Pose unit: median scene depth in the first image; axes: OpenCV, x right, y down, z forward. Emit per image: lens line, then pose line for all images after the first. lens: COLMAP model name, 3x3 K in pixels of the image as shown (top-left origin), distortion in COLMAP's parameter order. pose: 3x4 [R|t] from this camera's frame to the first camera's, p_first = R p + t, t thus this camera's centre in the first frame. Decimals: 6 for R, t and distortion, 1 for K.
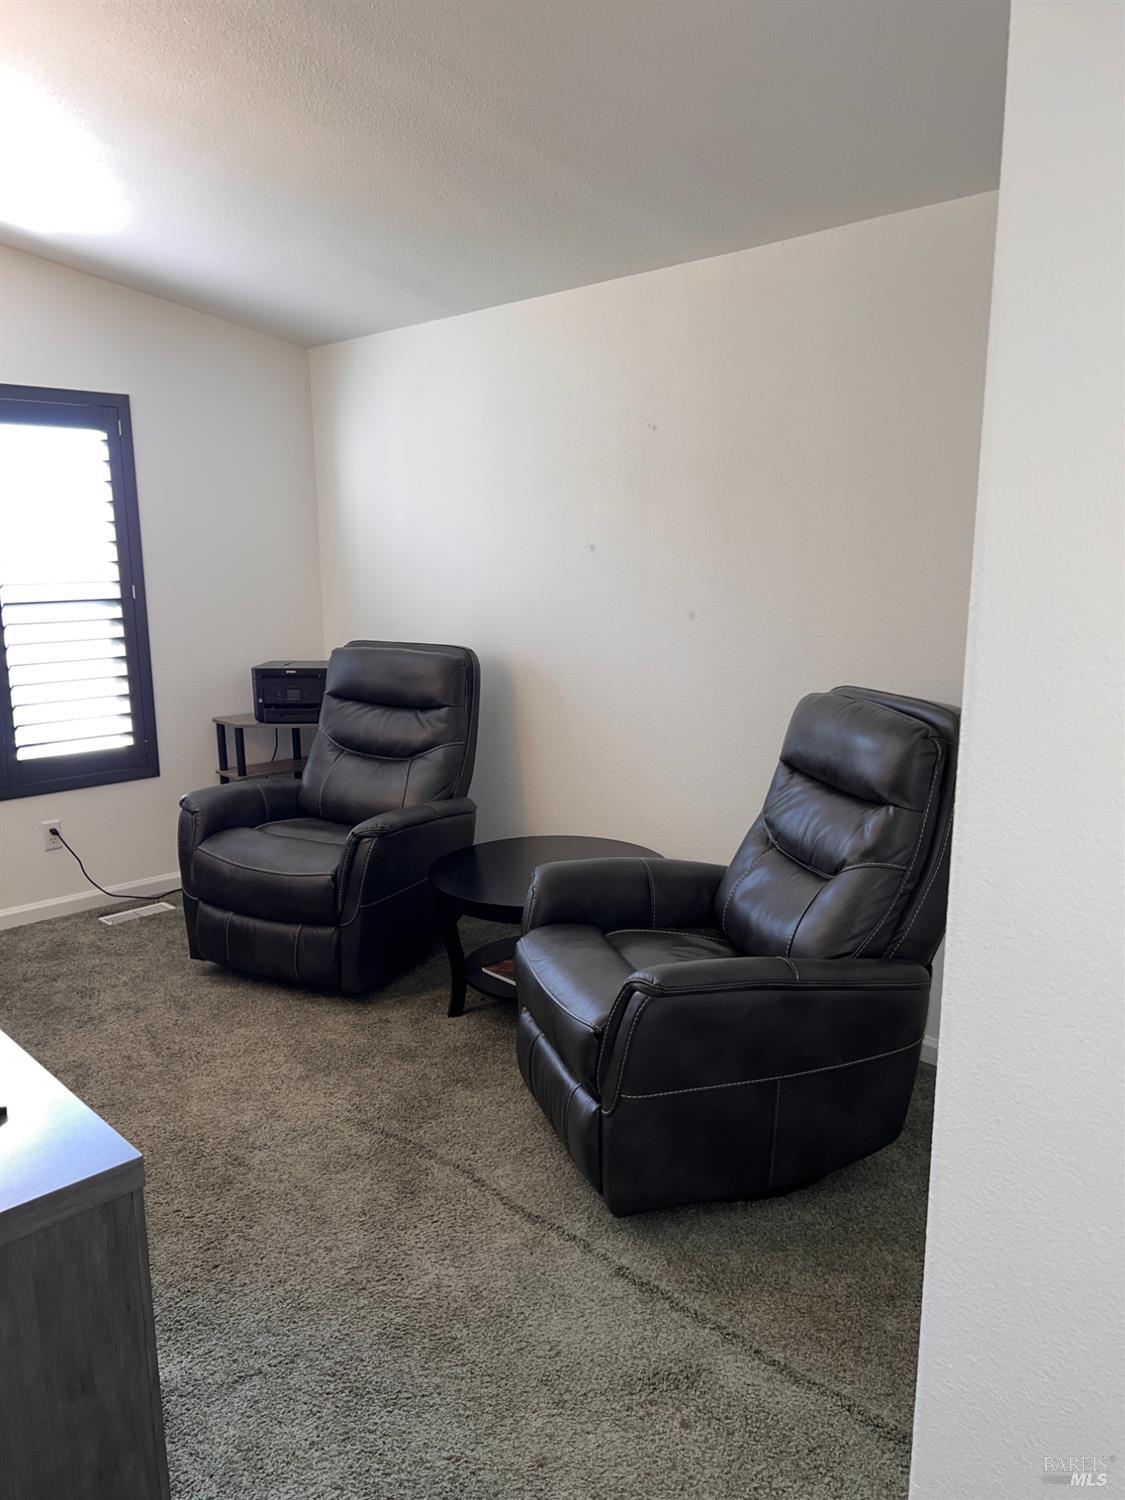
lens RADIAL K [[1102.3, 0, 563.5], [0, 1102.3, 753.8], [0, 0, 1]] dist [0.063210, -0.111337]
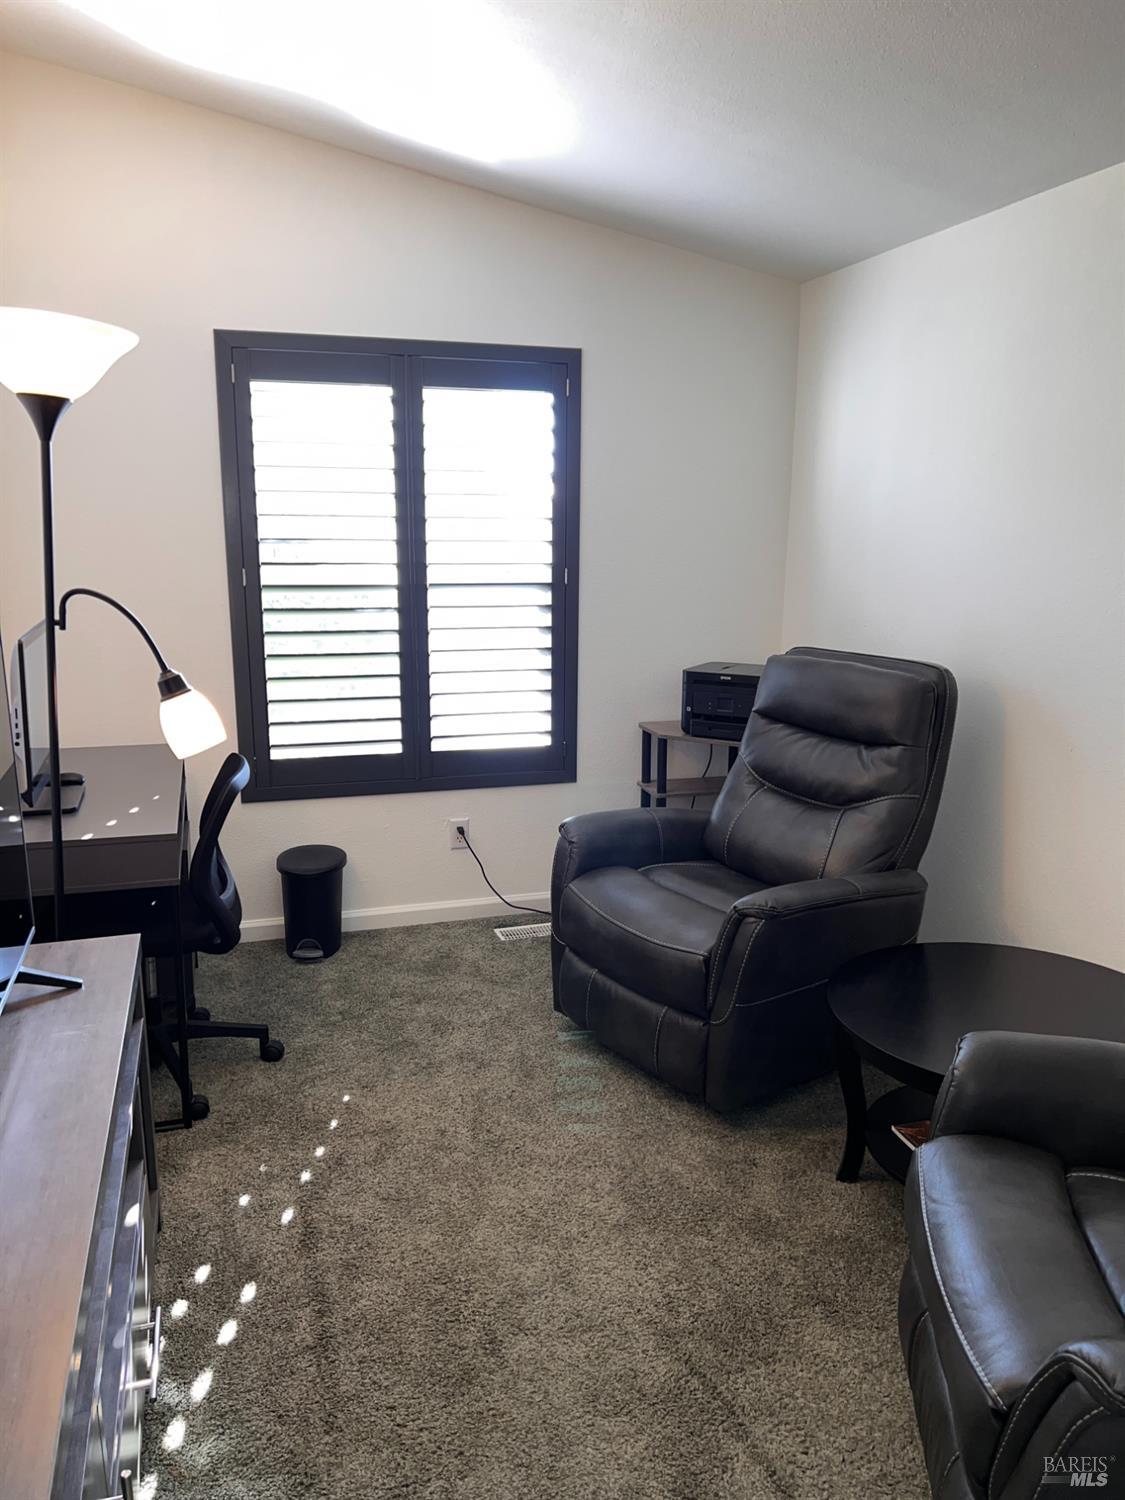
lens RADIAL K [[1102.3, 0, 563.5], [0, 1102.3, 753.8], [0, 0, 1]] dist [0.063210, -0.111337]
pose [[0.887159, 0.110087, -0.448141, 0.028588], [-0.101411, 0.993898, 0.043398, -0.046177], [0.450184, 0.006945, 0.892909, 0.226053]]
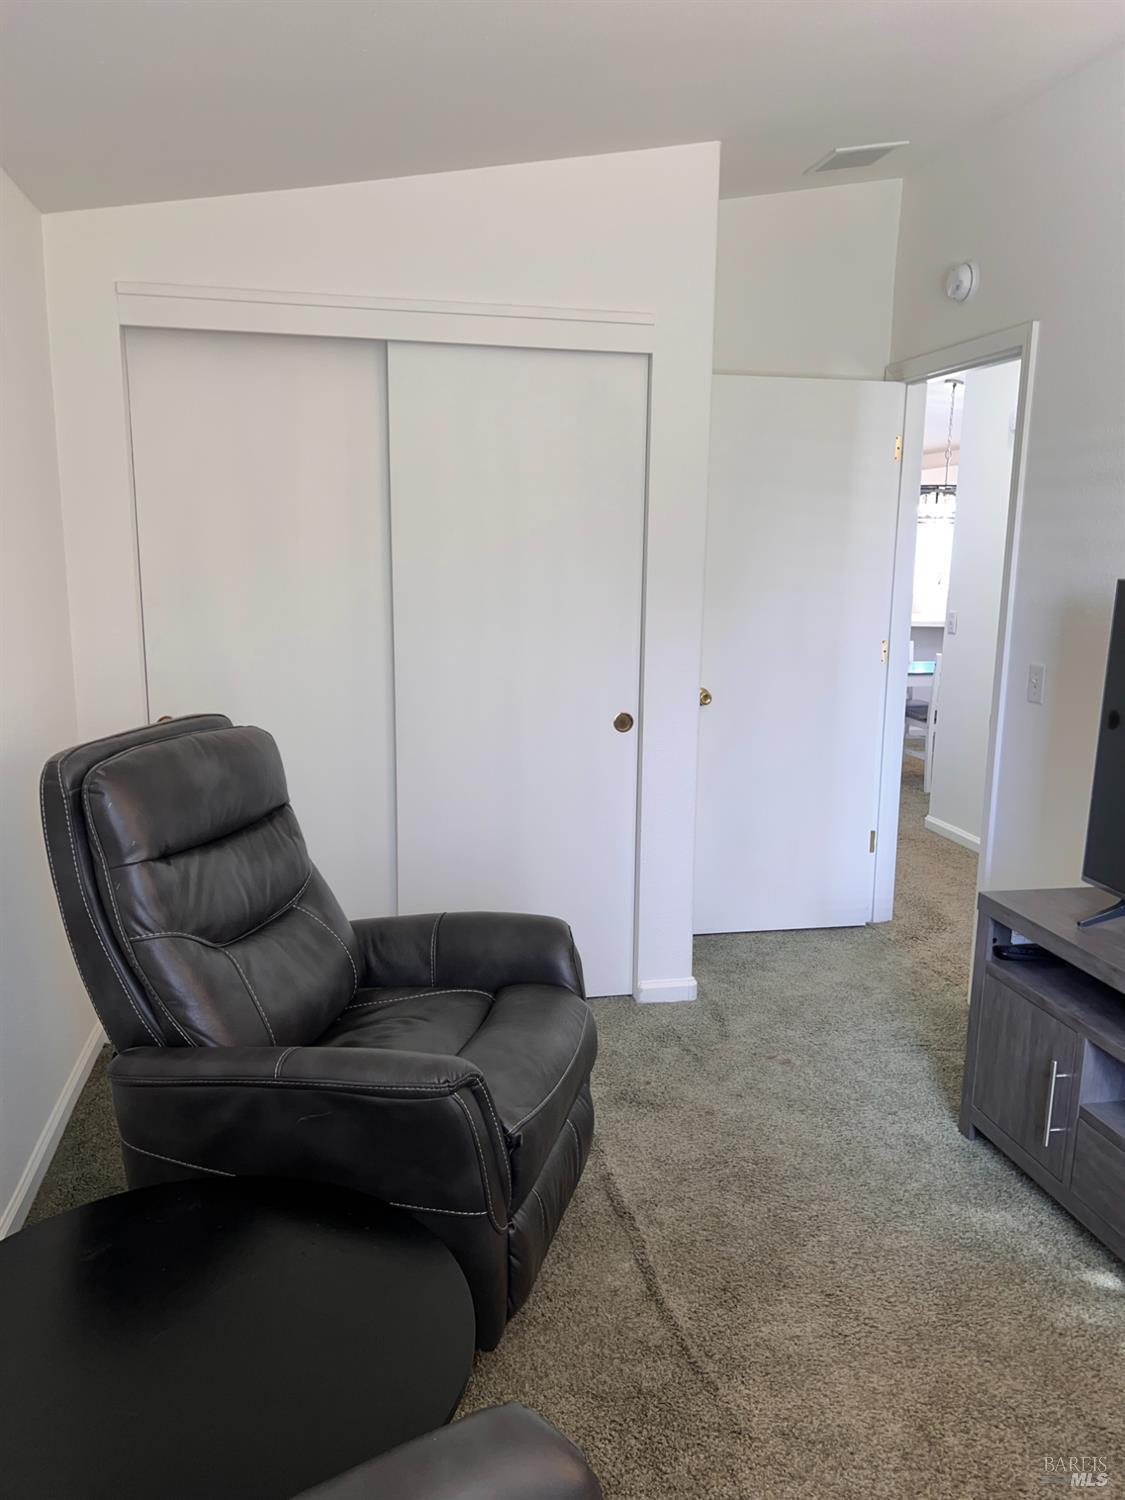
lens RADIAL K [[1102.3, 0, 563.5], [0, 1102.3, 753.8], [0, 0, 1]] dist [0.063210, -0.111337]
pose [[-0.834986, -0.110326, 0.539098, -0.284639], [0.097822, 0.934330, 0.342723, -0.196594], [-0.541507, 0.338904, -0.769360, 0.999469]]
